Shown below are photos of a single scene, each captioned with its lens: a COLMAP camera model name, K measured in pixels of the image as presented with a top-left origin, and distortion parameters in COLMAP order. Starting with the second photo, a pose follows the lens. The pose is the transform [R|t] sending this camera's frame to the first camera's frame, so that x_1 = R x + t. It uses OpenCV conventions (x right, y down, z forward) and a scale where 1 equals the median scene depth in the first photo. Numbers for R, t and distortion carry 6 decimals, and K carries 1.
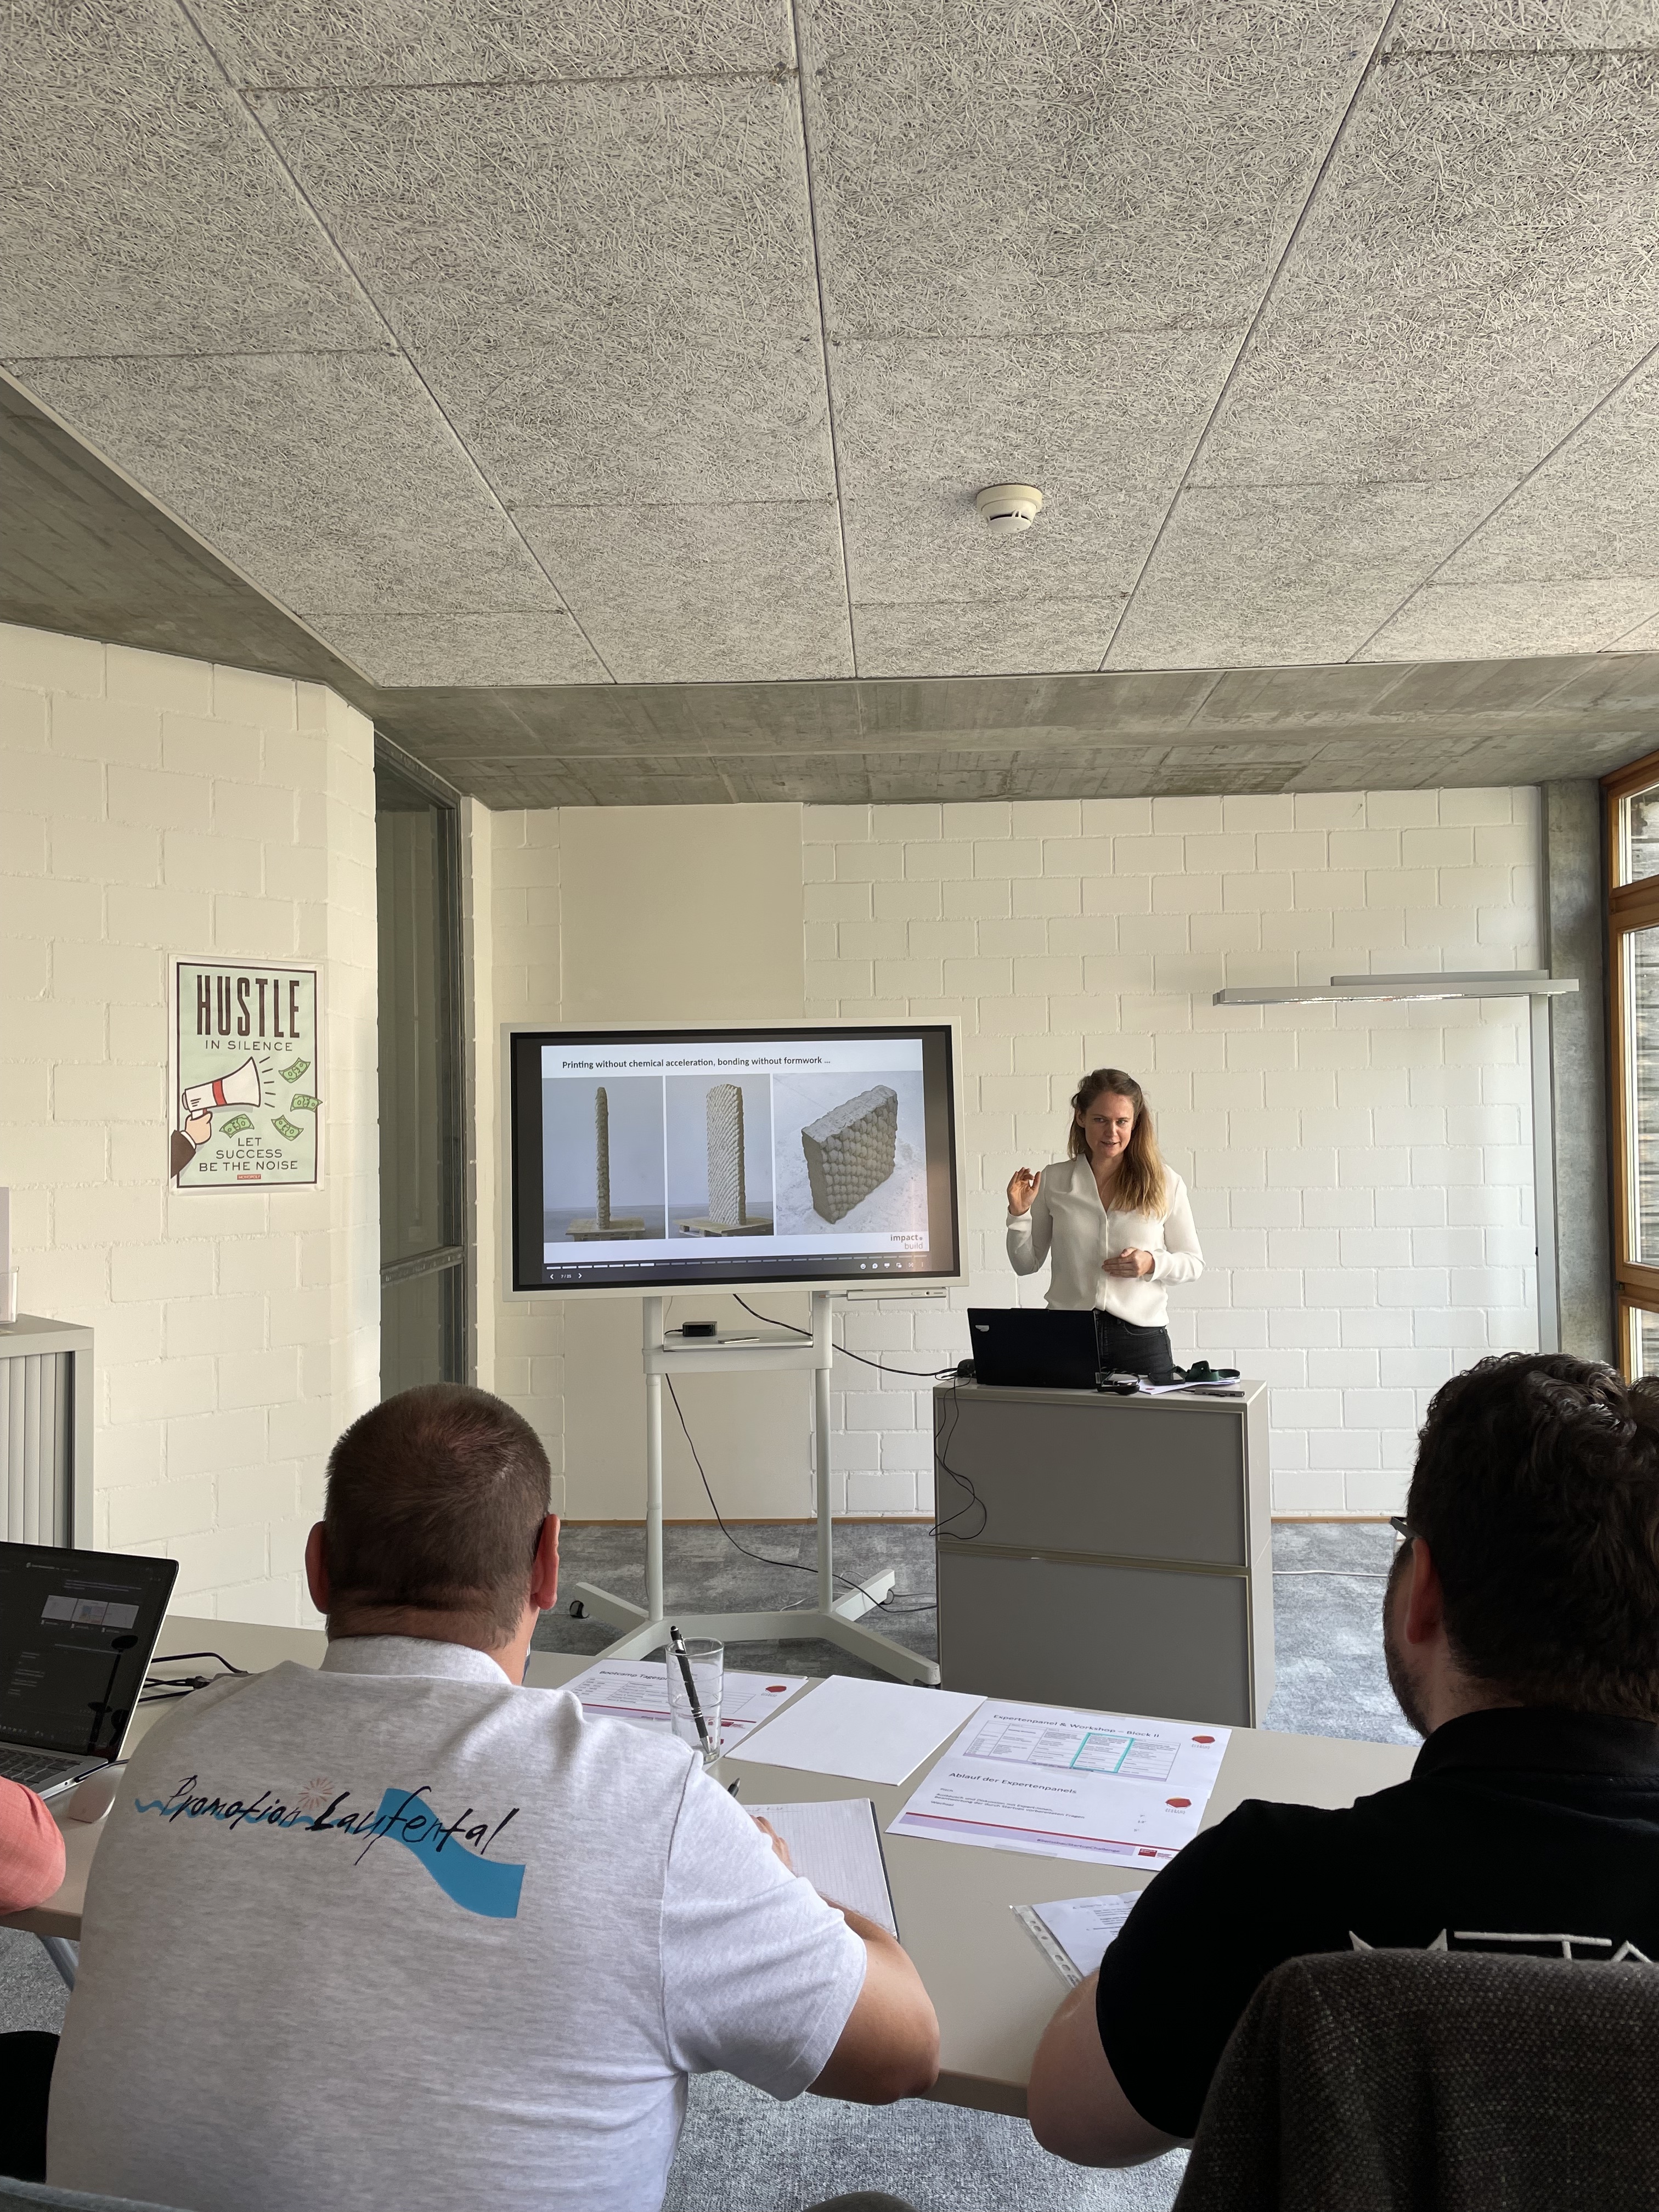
lens RADIAL K [[1655.7, 0, 834.4], [0, 1655.7, 1100.6], [0, 0, 1]] dist [0.057094, -0.010559]
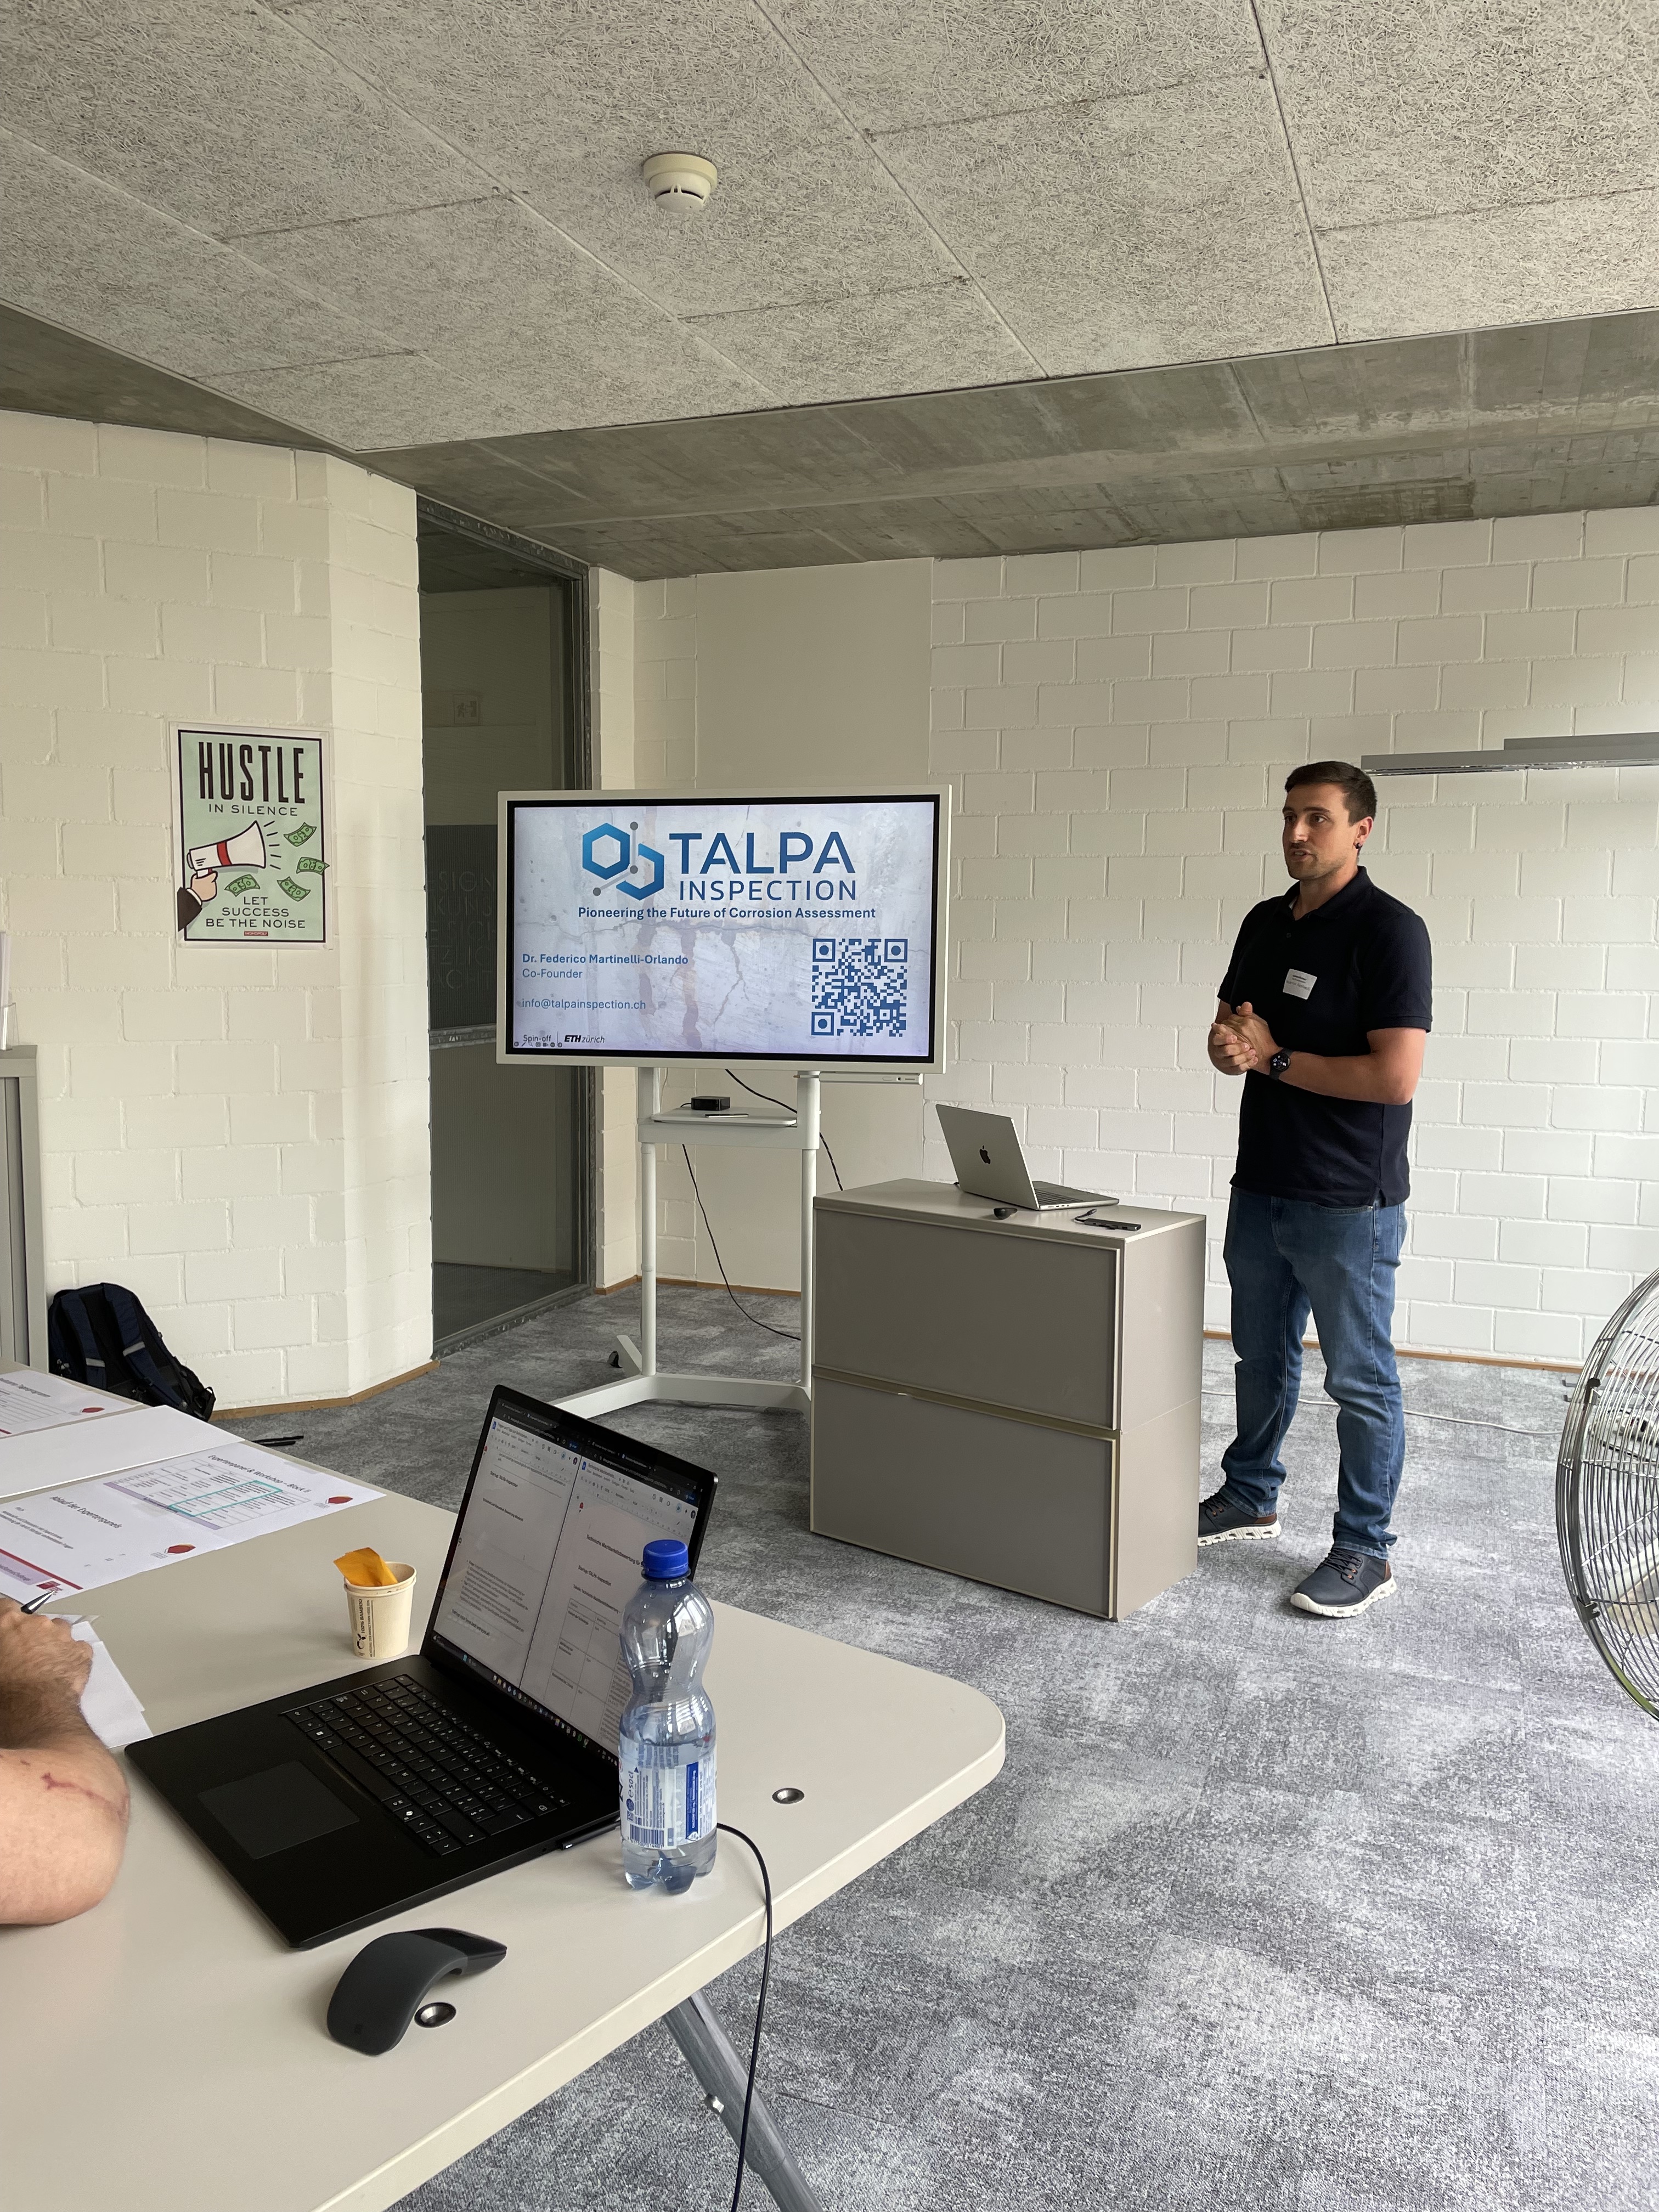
lens RADIAL K [[1655.7, 0, 833.9], [0, 1655.7, 1107.2], [0, 0, 1]] dist [0.057094, -0.010559]
pose [[0.947840, 0.059607, -0.313122, 0.347666], [-0.019509, 0.991366, 0.129665, 0.009845], [0.318148, -0.116793, 0.940819, 0.089082]]
